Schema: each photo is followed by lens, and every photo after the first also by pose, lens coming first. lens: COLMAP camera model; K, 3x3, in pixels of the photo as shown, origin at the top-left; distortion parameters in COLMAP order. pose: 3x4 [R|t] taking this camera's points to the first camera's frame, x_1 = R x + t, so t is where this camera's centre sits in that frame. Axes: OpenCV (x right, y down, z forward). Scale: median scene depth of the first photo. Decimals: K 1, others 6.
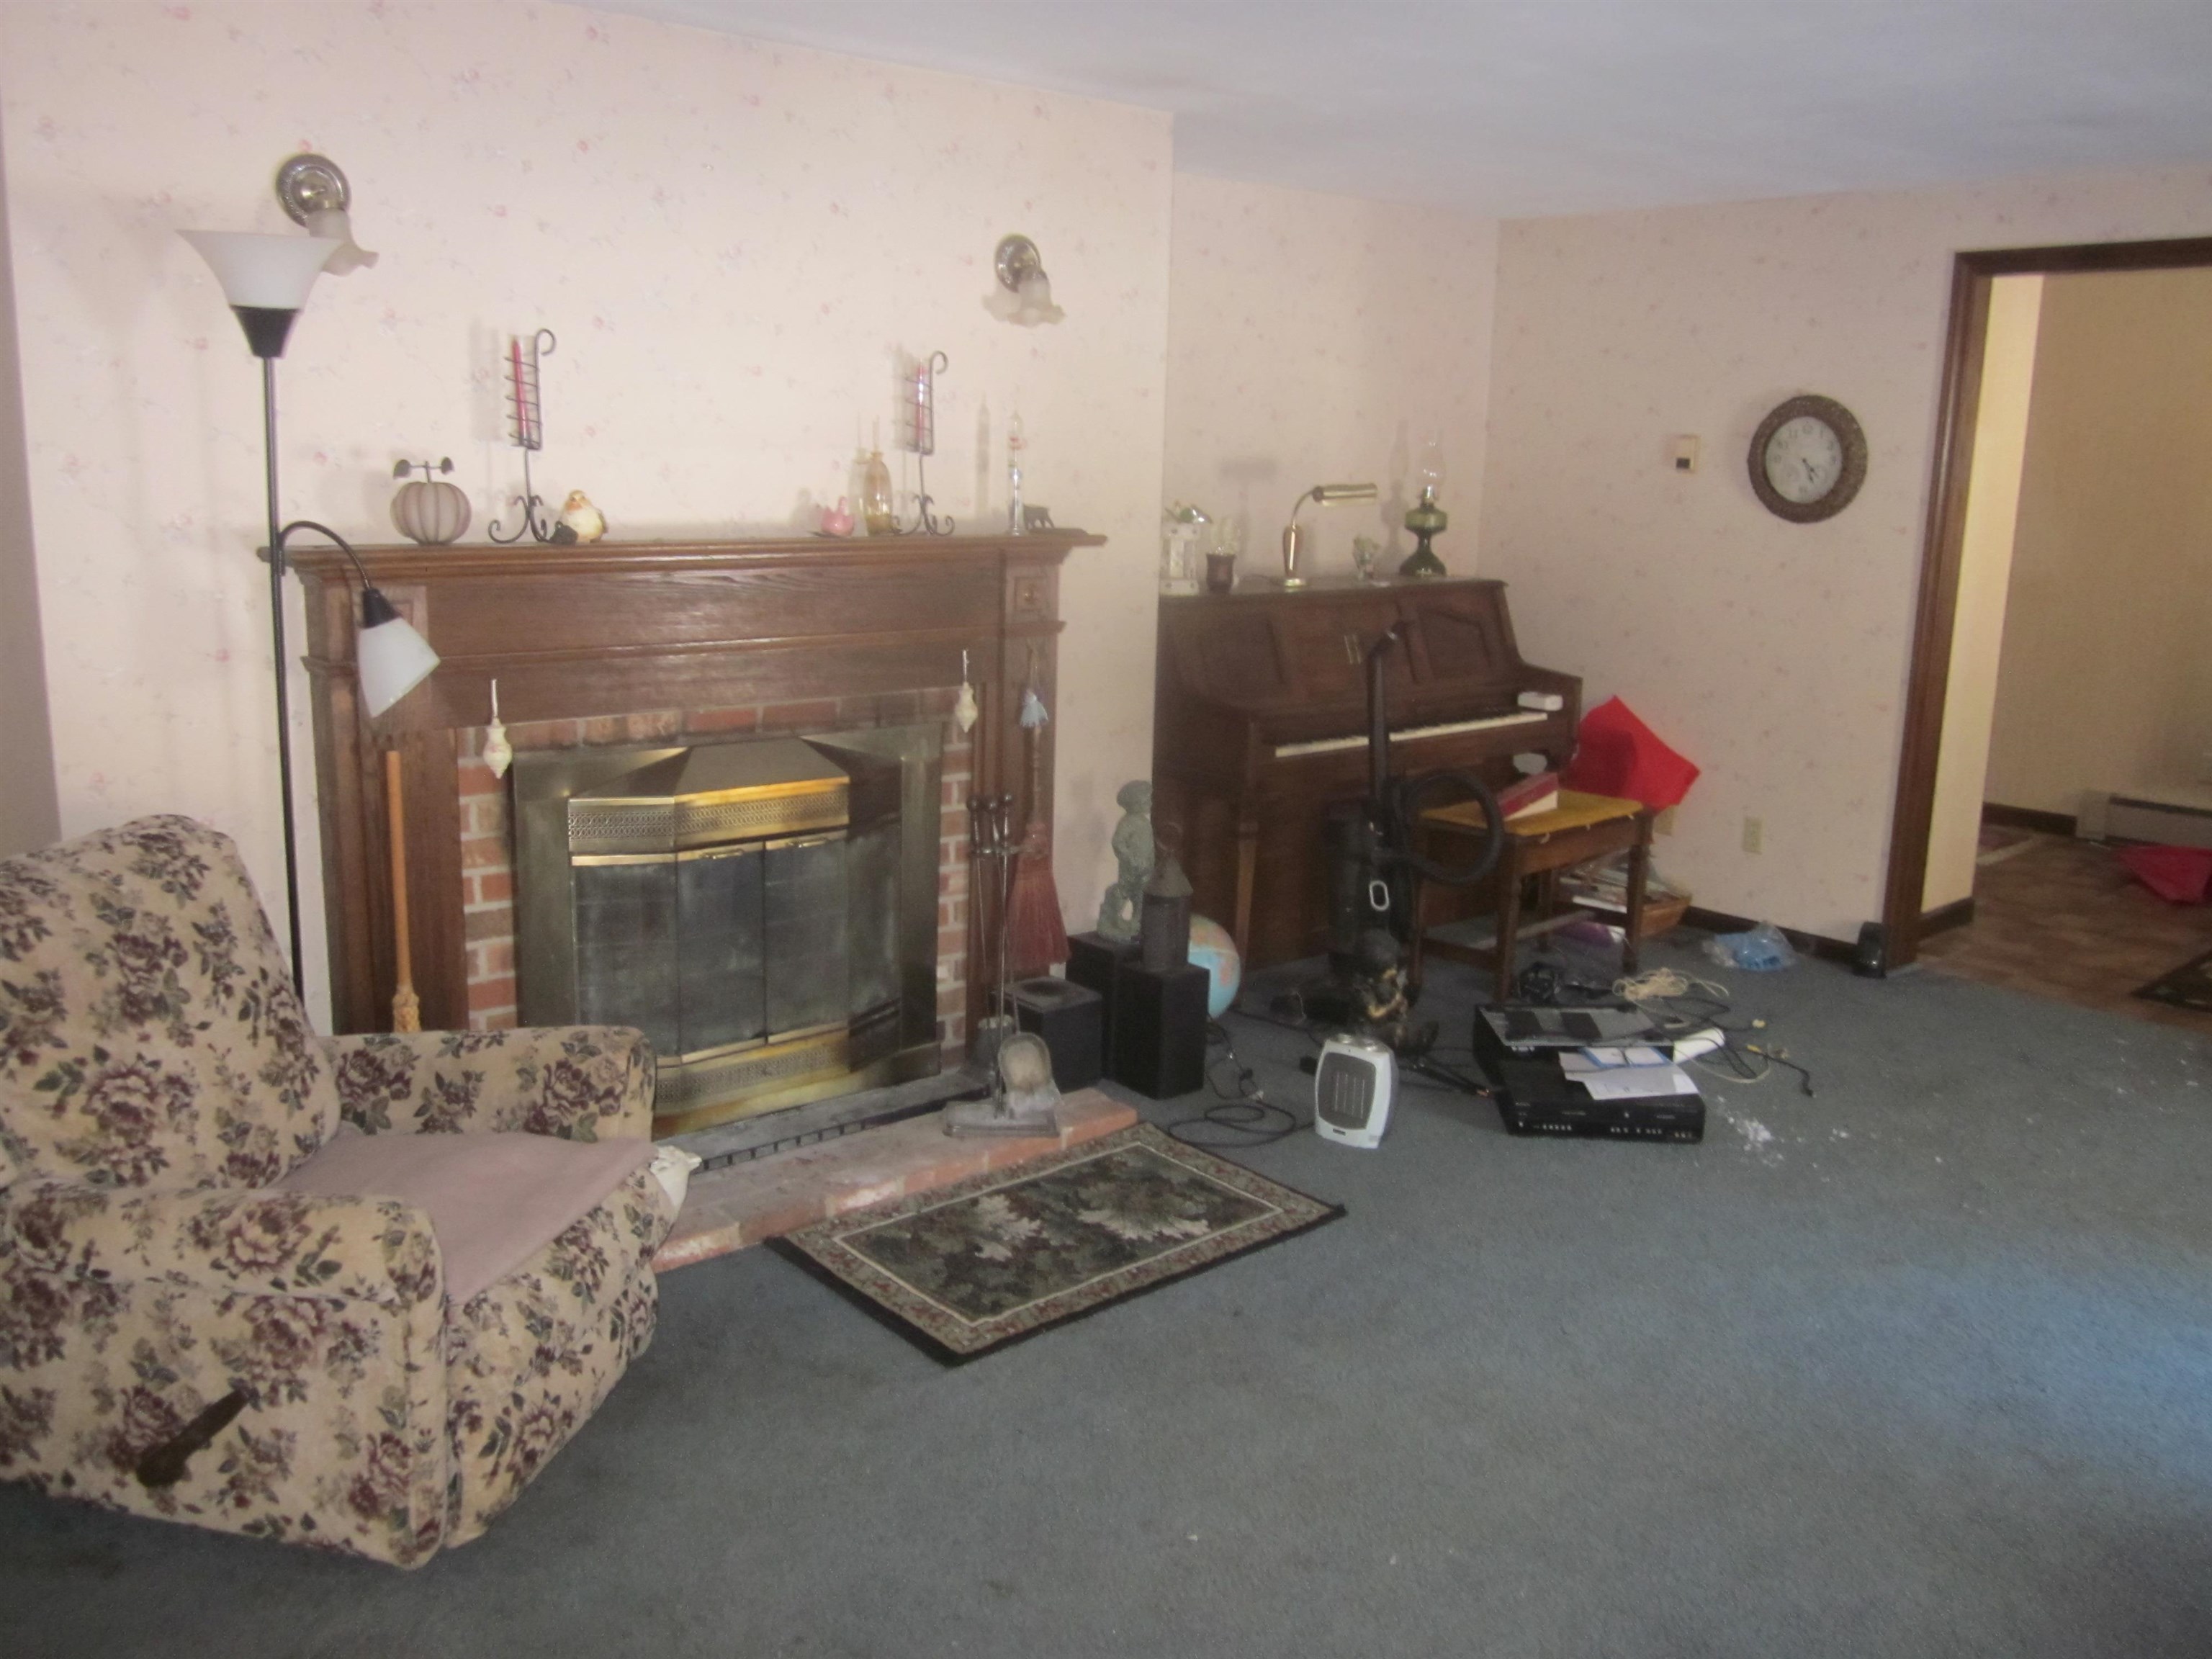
lens RADIAL K [[1849.8, 0, 1144.1], [0, 1849.8, 838.0], [0, 0, 1]] dist [-0.050317, -0.007945]
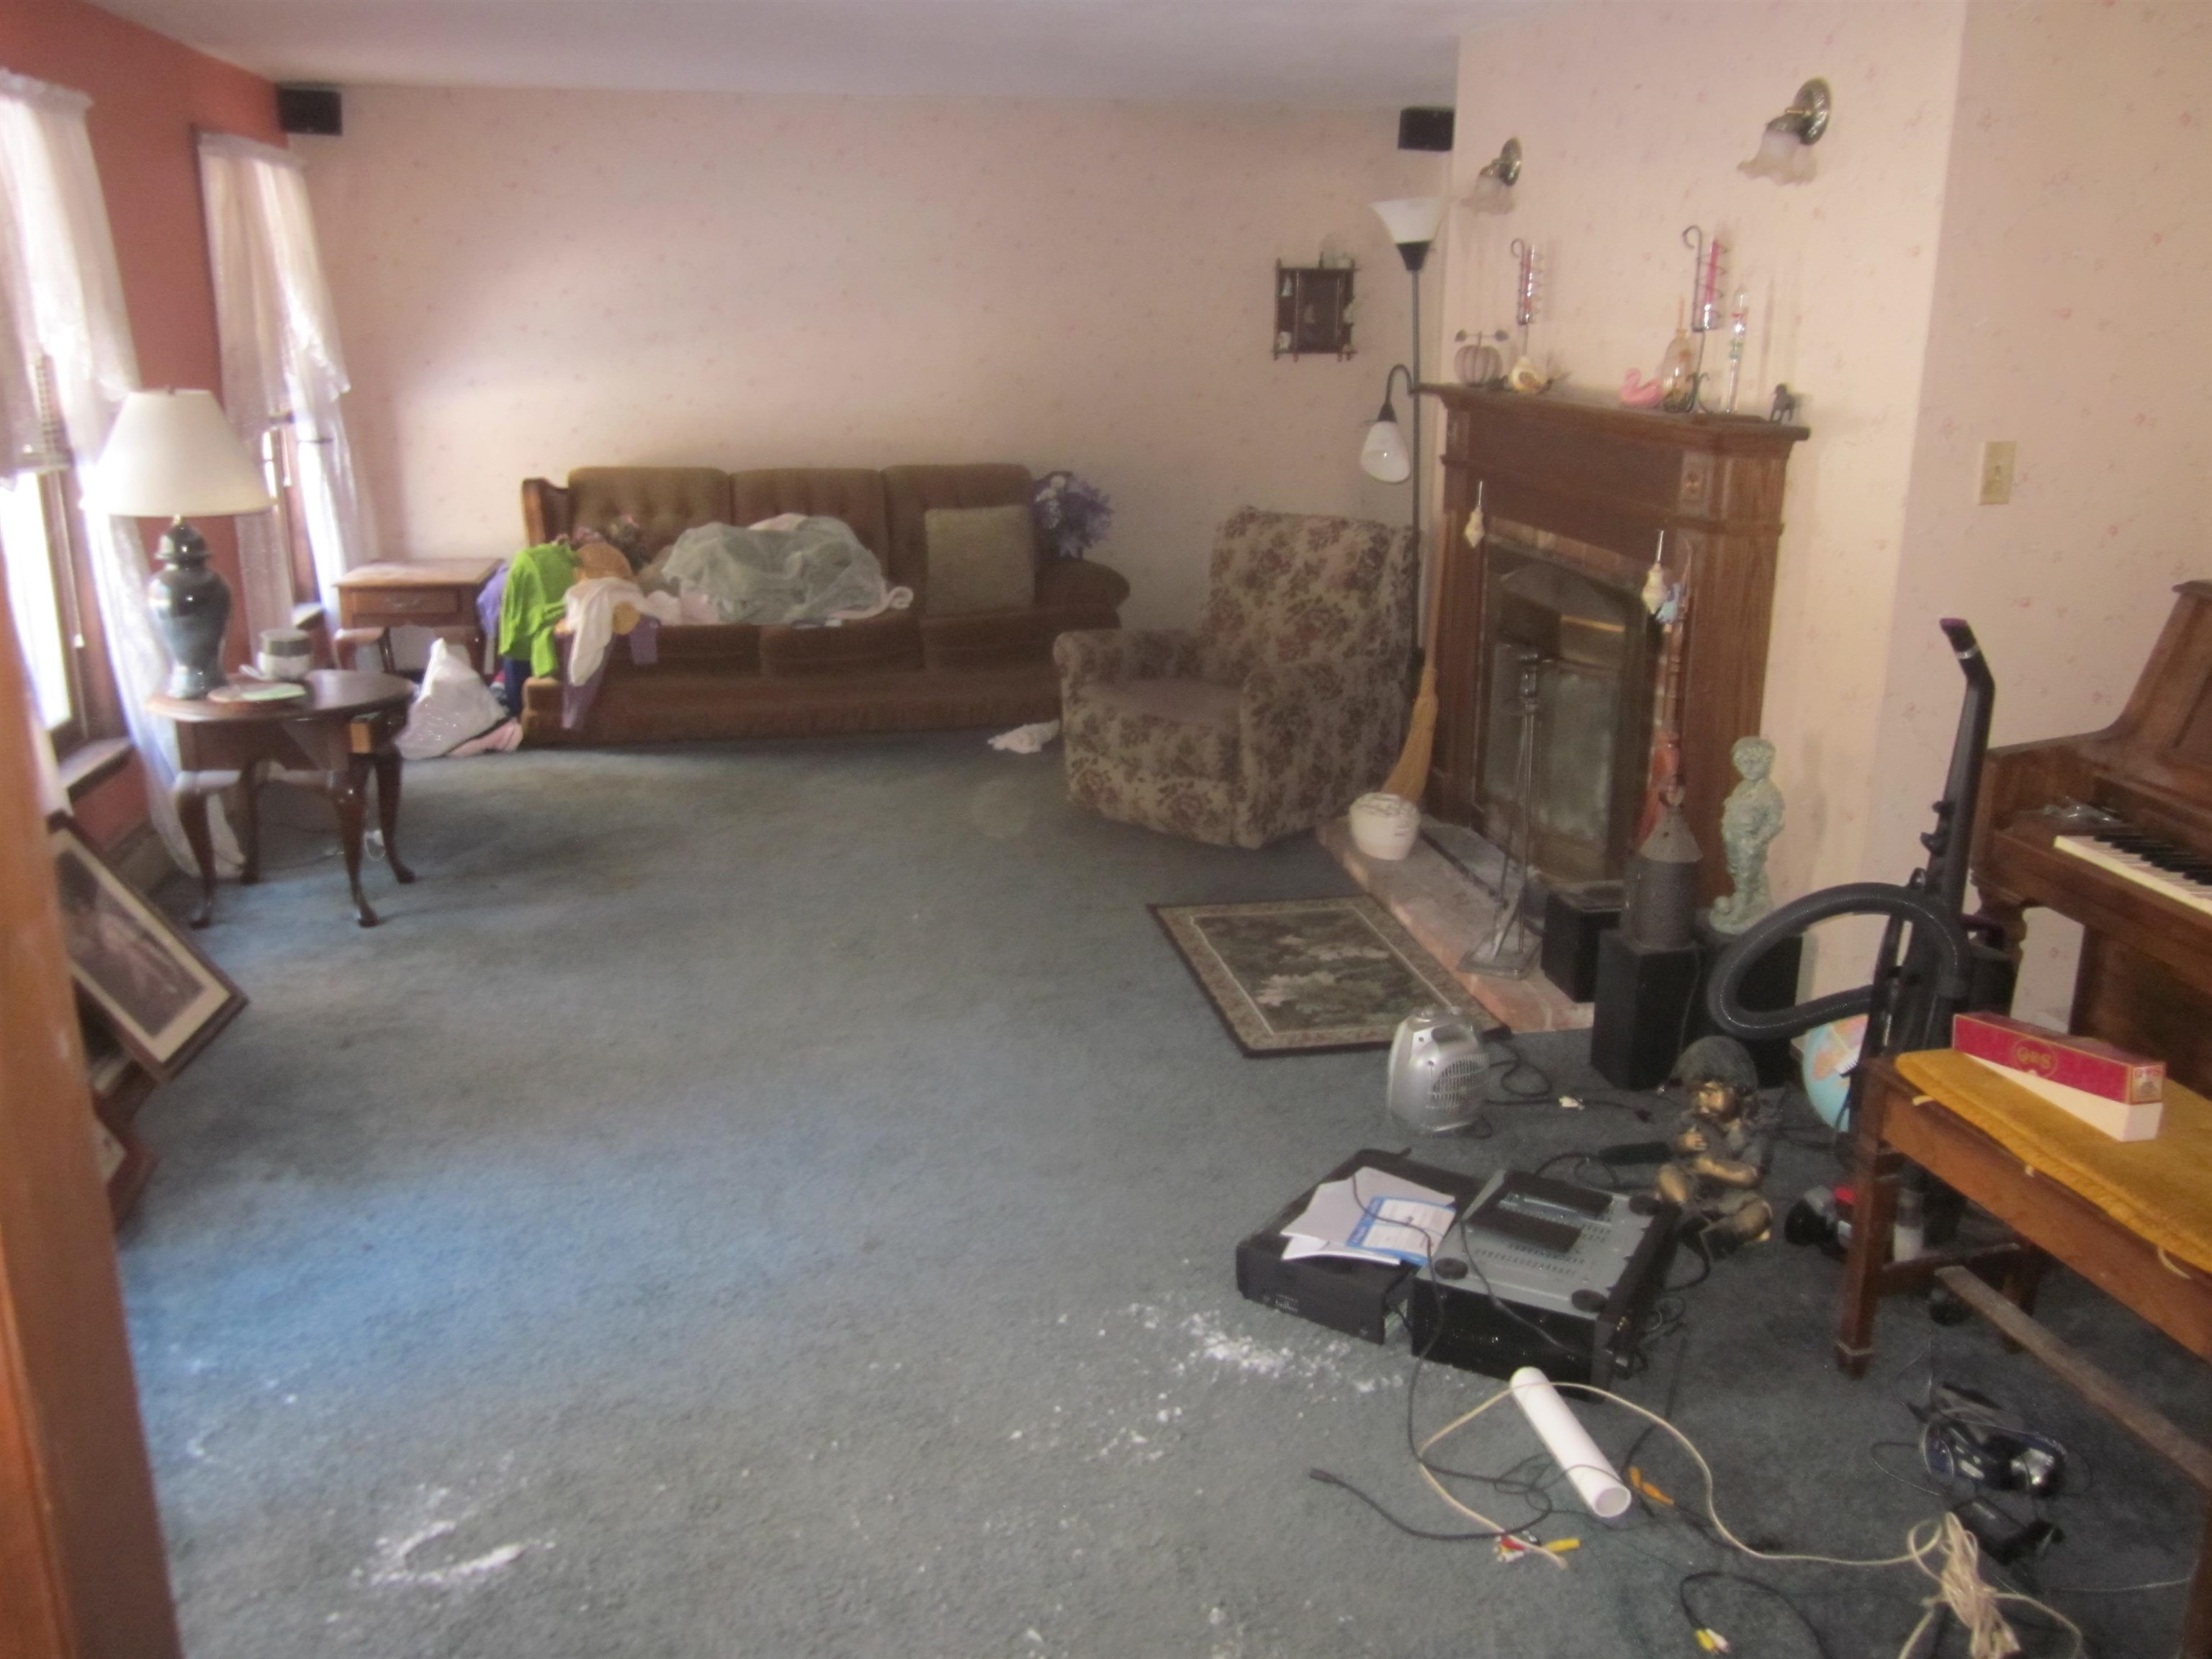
lens RADIAL K [[1849.8, 0, 1144.1], [0, 1849.8, 838.0], [0, 0, 1]] dist [-0.050317, -0.007945]
pose [[-0.522303, 0.186415, -0.832135, 0.991499], [-0.219227, 0.913665, 0.342281, -0.249209], [0.824099, 0.361201, -0.436343, 1.397544]]
